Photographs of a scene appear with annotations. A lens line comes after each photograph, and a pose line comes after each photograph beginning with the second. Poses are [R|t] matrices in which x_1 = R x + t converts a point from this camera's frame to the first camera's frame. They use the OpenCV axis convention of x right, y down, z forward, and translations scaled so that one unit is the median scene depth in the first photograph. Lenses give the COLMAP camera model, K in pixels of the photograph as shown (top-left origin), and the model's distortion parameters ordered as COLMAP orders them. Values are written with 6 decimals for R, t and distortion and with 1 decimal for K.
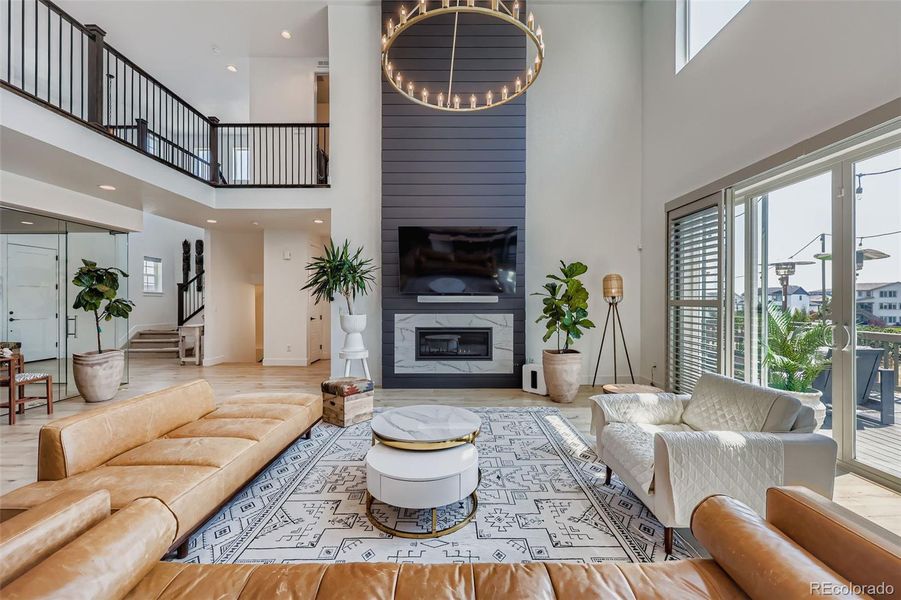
lens RADIAL K [[369.7, 0, 448.7], [0, 369.7, 300.2], [0, 0, 1]] dist [0.001892, -0.000290]
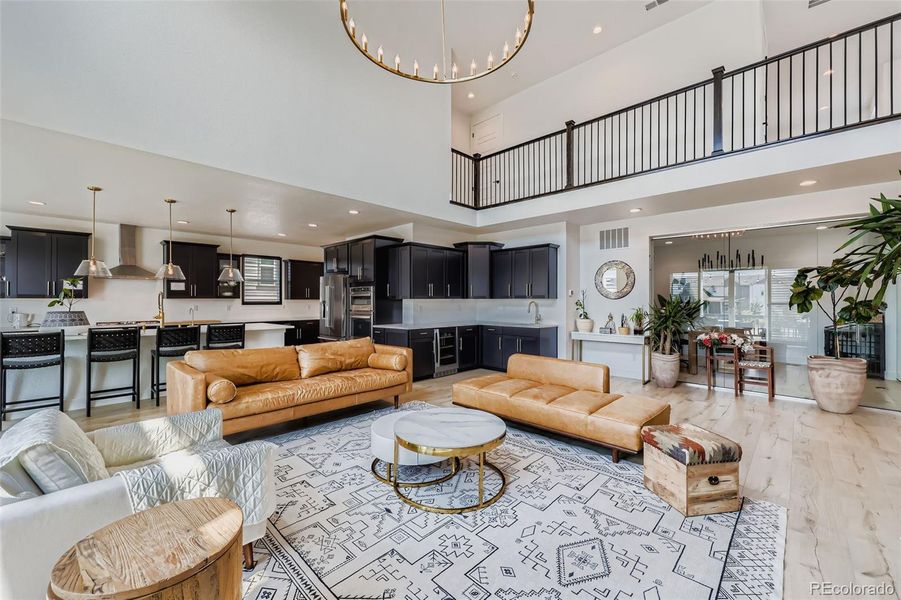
lens RADIAL K [[369.7, 0, 456.9], [0, 369.7, 298.6], [0, 0, 1]] dist [0.001892, -0.000290]
pose [[-0.684123, -0.003109, -0.729360, 0.355778], [0.000558, 0.999988, -0.004786, -0.003153], [0.729366, -0.003682, -0.684114, 0.930280]]
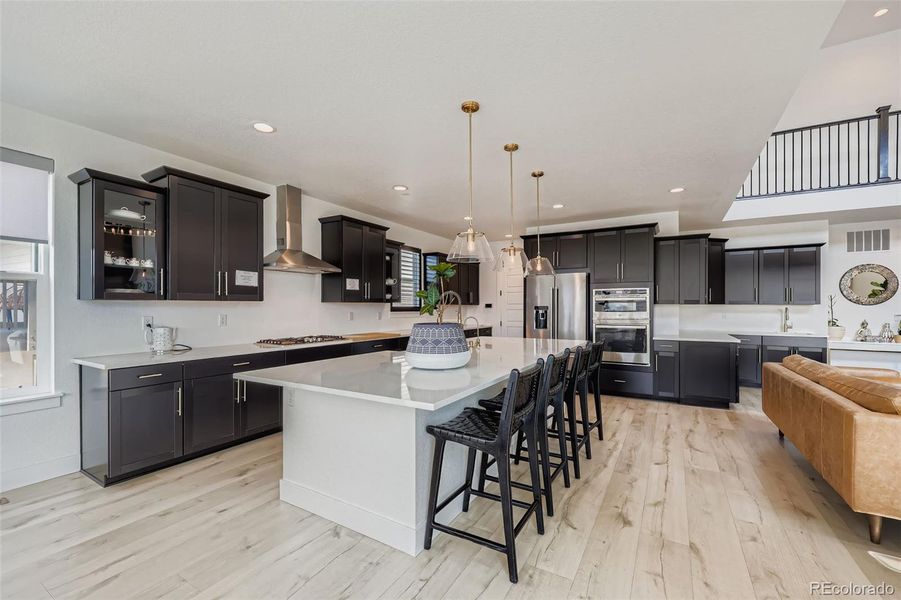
lens RADIAL K [[369.7, 0, 457.0], [0, 369.7, 305.4], [0, 0, 1]] dist [0.001892, -0.000290]
pose [[-0.501481, -0.002899, -0.865164, 0.774507], [-0.002262, 0.999995, -0.002039, -0.000379], [0.865166, 0.000934, -0.501485, -0.125058]]
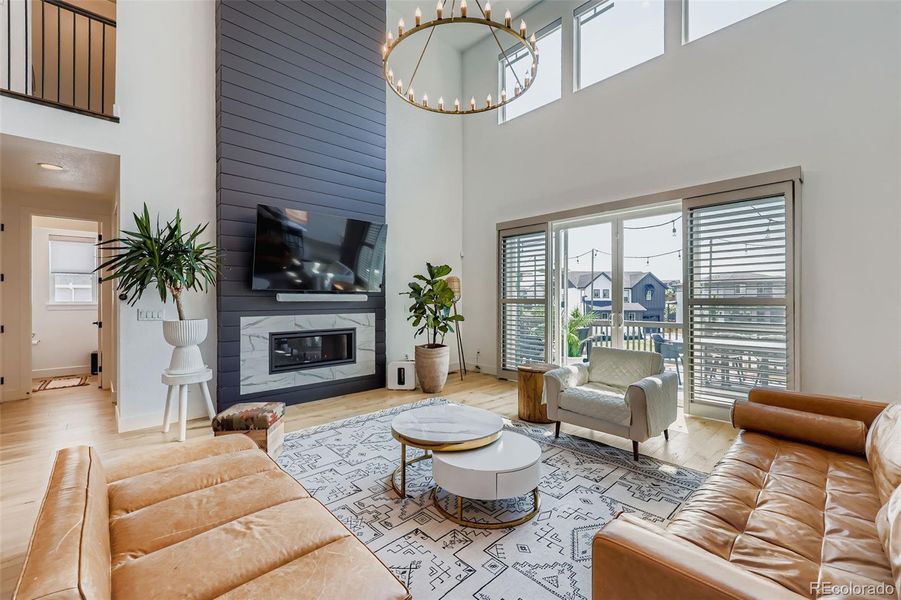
lens RADIAL K [[380.4, 0, 454.5], [0, 380.4, 297.9], [0, 0, 1]] dist [0.004095, -0.000068]
pose [[0.722074, 0.001746, 0.691814, -0.412098], [-0.000083, 0.999997, -0.002437, -0.000015], [-0.691816, 0.001703, 0.722072, 0.141189]]
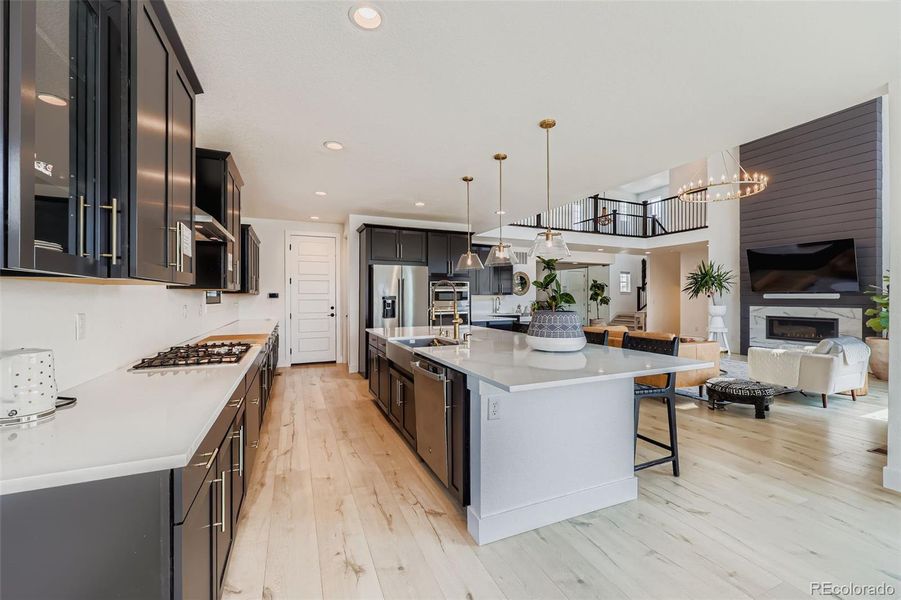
lens RADIAL K [[369.7, 0, 457.3], [0, 369.7, 295.7], [0, 0, 1]] dist [0.001892, -0.000290]
pose [[0.417331, -0.003397, -0.908748, 0.799766], [-0.001302, 0.999990, -0.004336, 0.003621], [0.908754, 0.002993, 0.417322, -0.775375]]
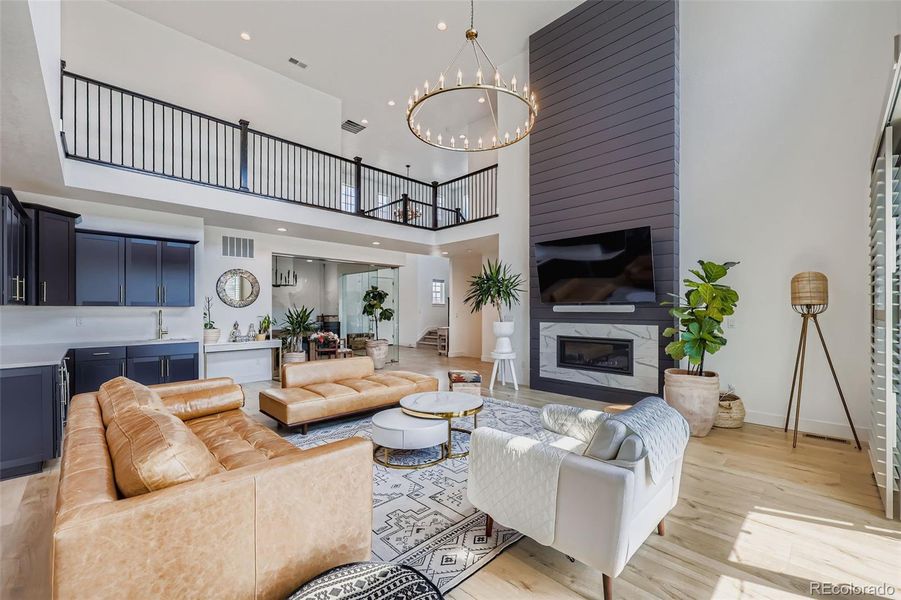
lens RADIAL K [[369.7, 0, 456.5], [0, 369.7, 310.6], [0, 0, 1]] dist [0.001892, -0.000290]
pose [[0.708346, 0.002537, -0.705861, 0.502432], [-0.000659, 0.999995, 0.002933, -0.000449], [0.705865, -0.001612, 0.708344, 0.054352]]
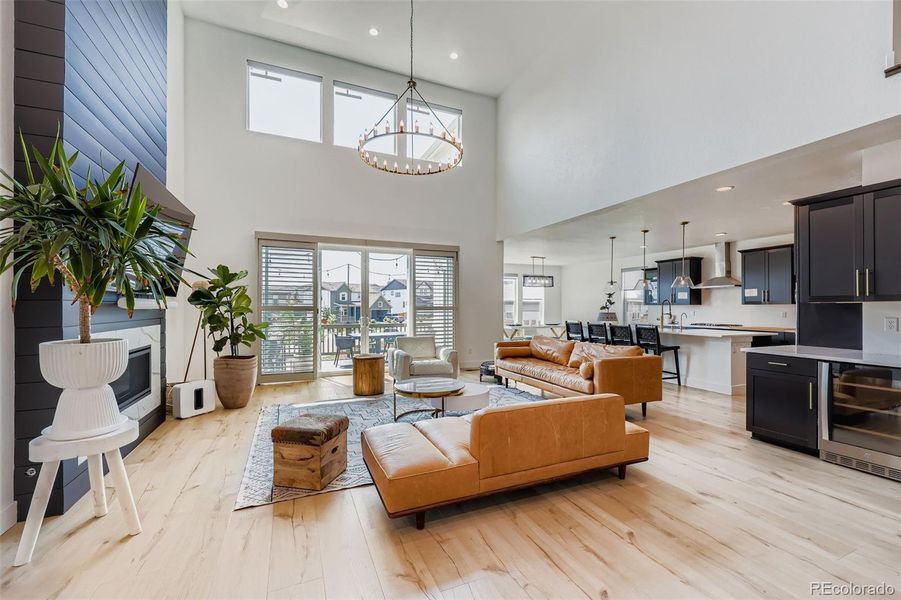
lens RADIAL K [[365.3, 0, 452.1], [0, 365.3, 304.8], [0, 0, 1]] dist [-0.002578, 0.000155]
pose [[-0.397702, 0.005312, 0.917499, -0.818638], [-0.000941, 0.999980, -0.006198, 0.001076], [-0.917514, -0.003329, -0.397690, 0.831568]]
